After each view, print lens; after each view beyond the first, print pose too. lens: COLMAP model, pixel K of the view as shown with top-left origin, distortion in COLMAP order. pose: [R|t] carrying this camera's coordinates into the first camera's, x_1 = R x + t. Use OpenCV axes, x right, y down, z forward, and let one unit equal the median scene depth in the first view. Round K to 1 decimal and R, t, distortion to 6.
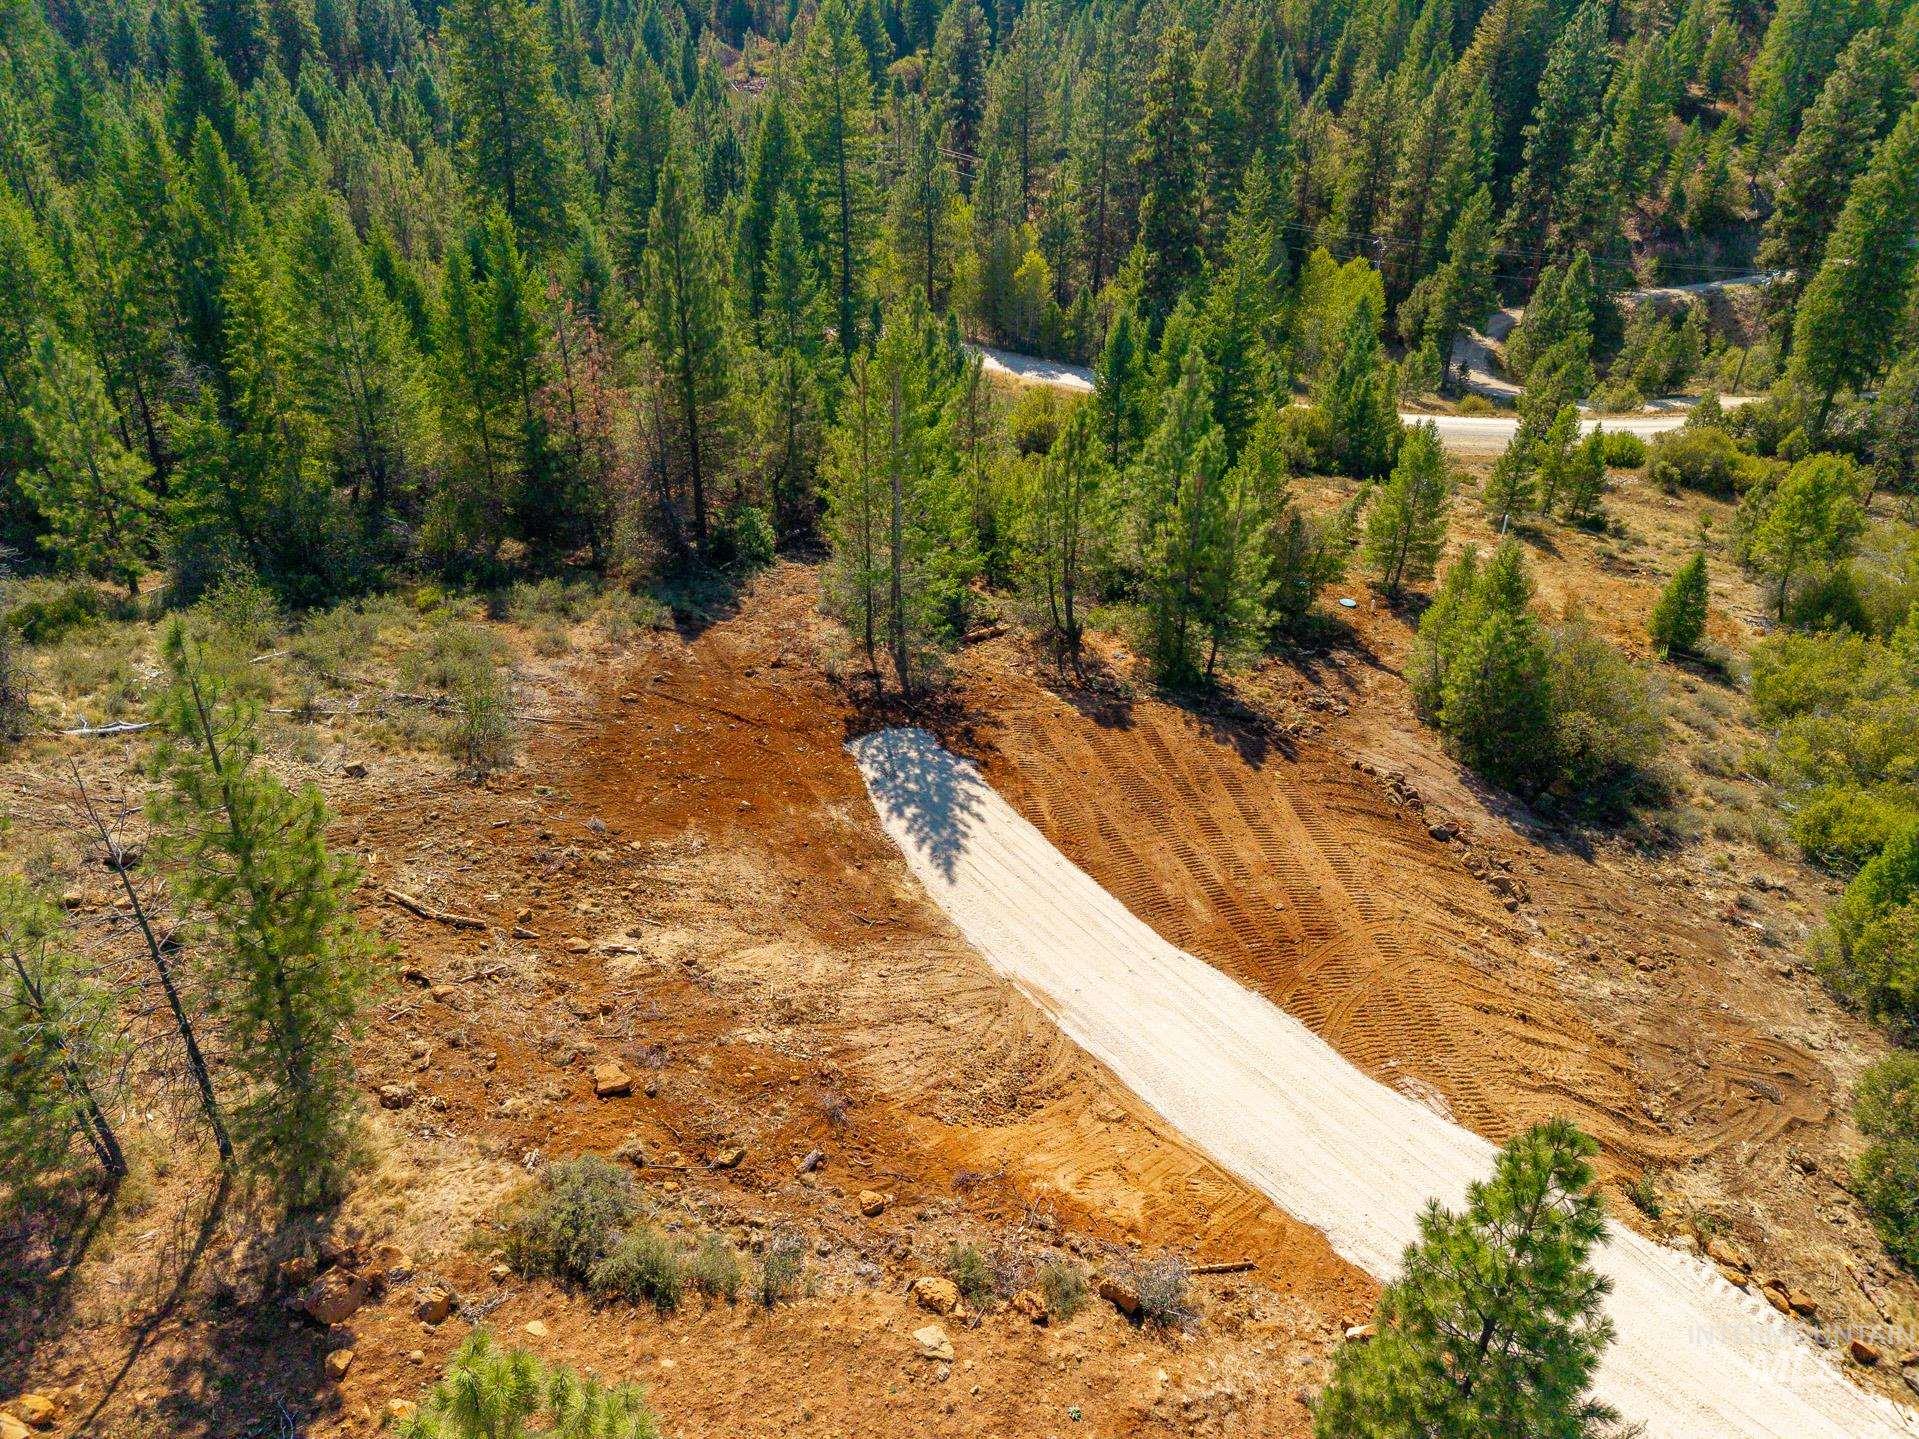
lens RADIAL K [[1288.5, 0, 951.3], [0, 1288.5, 730.9], [0, 0, 1]] dist [0.023063, -0.021359]
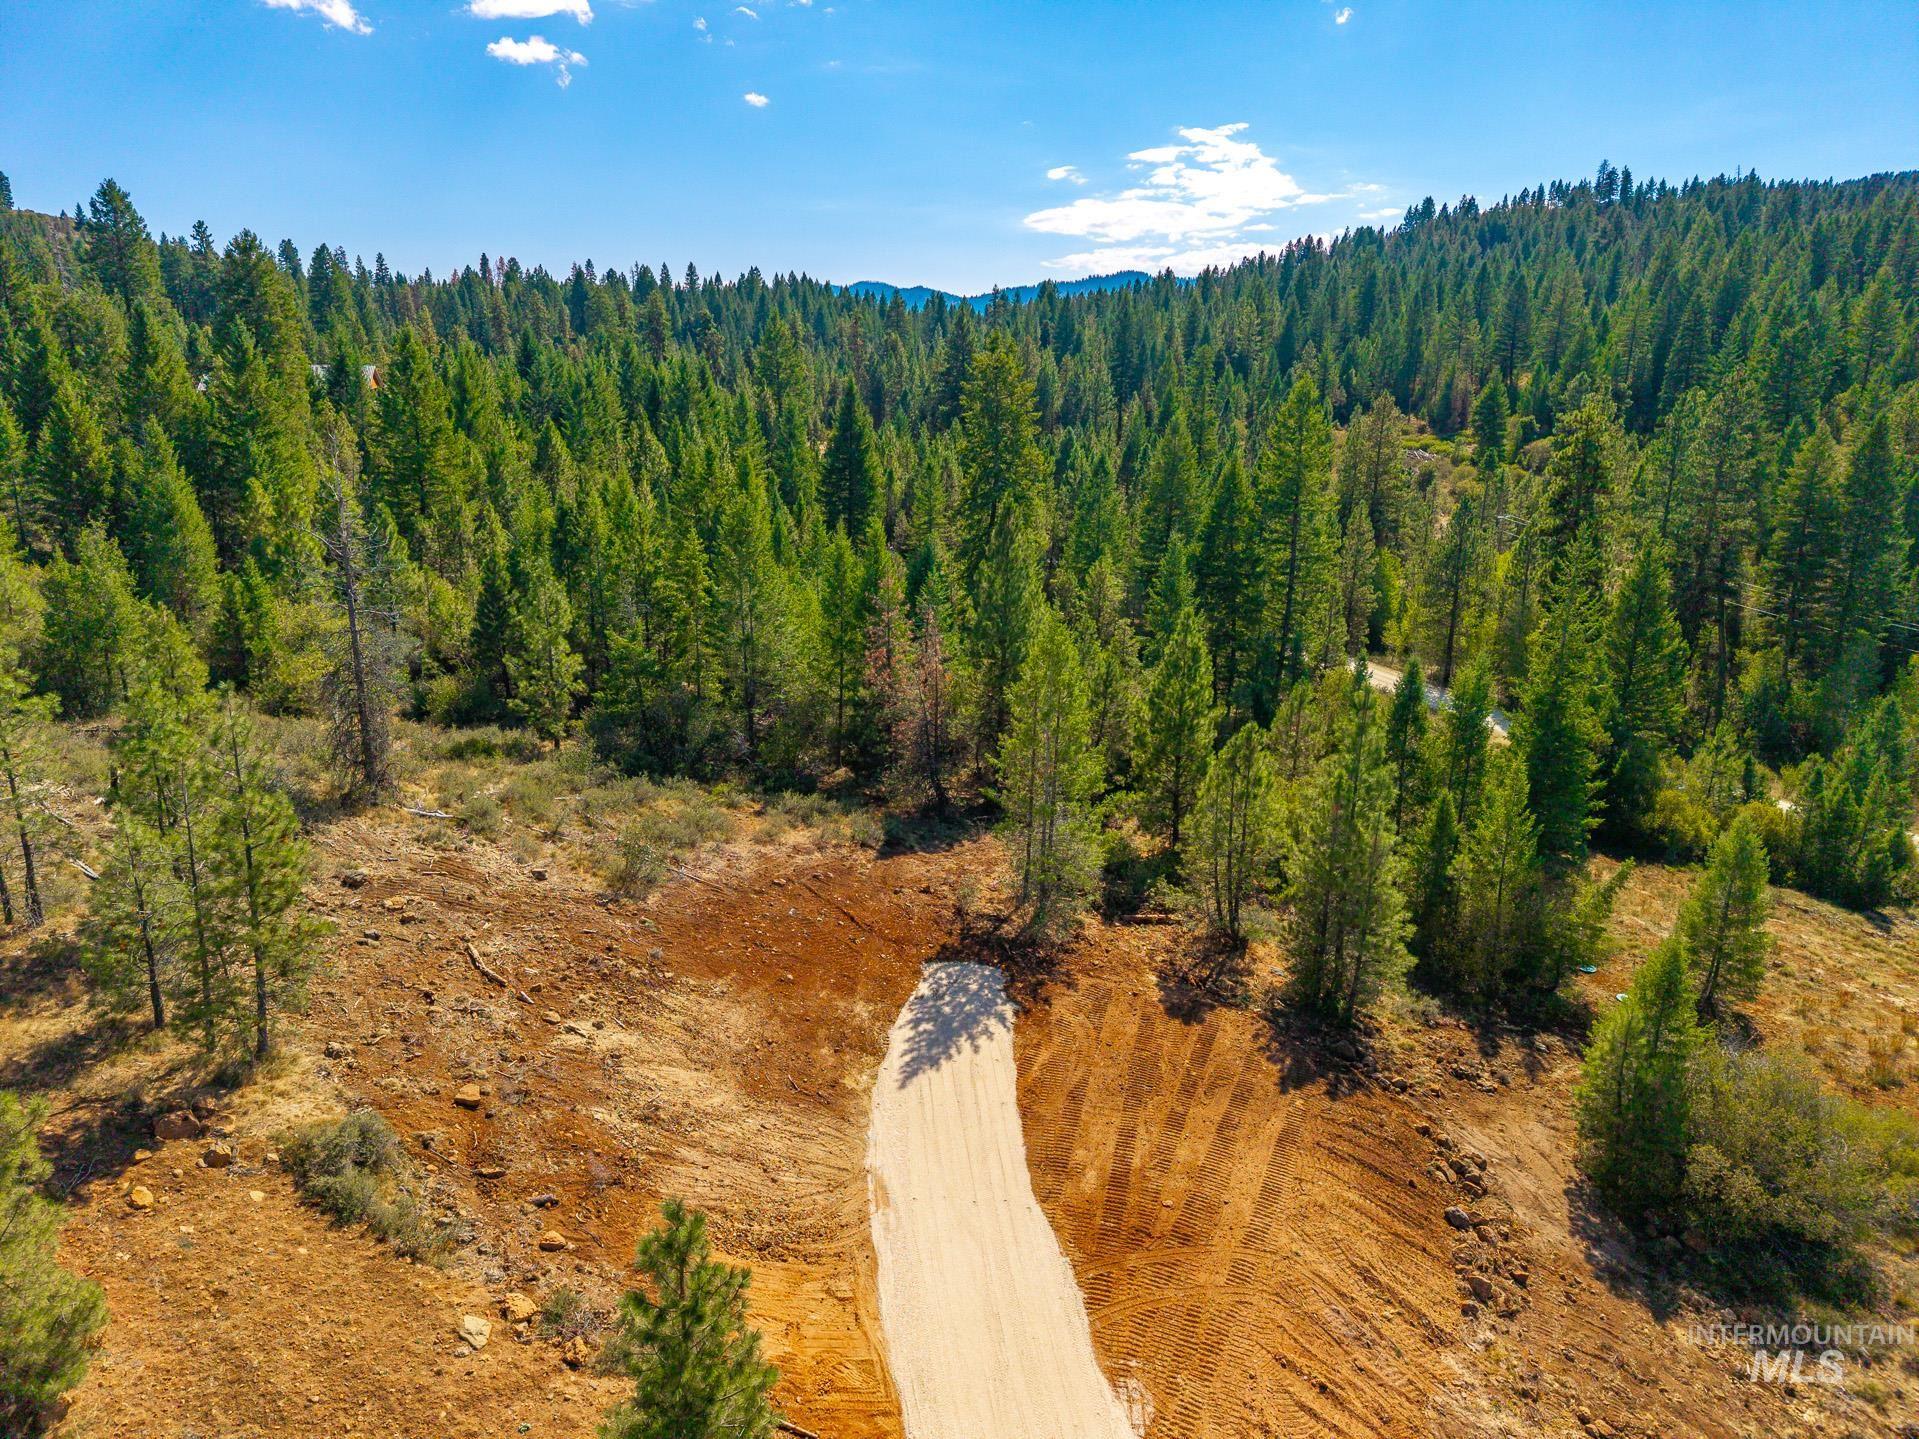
lens RADIAL K [[1288.5, 0, 961.3], [0, 1288.5, 701.9], [0, 0, 1]] dist [0.023063, -0.021359]
pose [[0.864626, 0.139859, -0.482557, 0.563155], [-0.263765, 0.943825, -0.199056, 0.012018], [0.427609, 0.299390, 0.852945, -0.037226]]
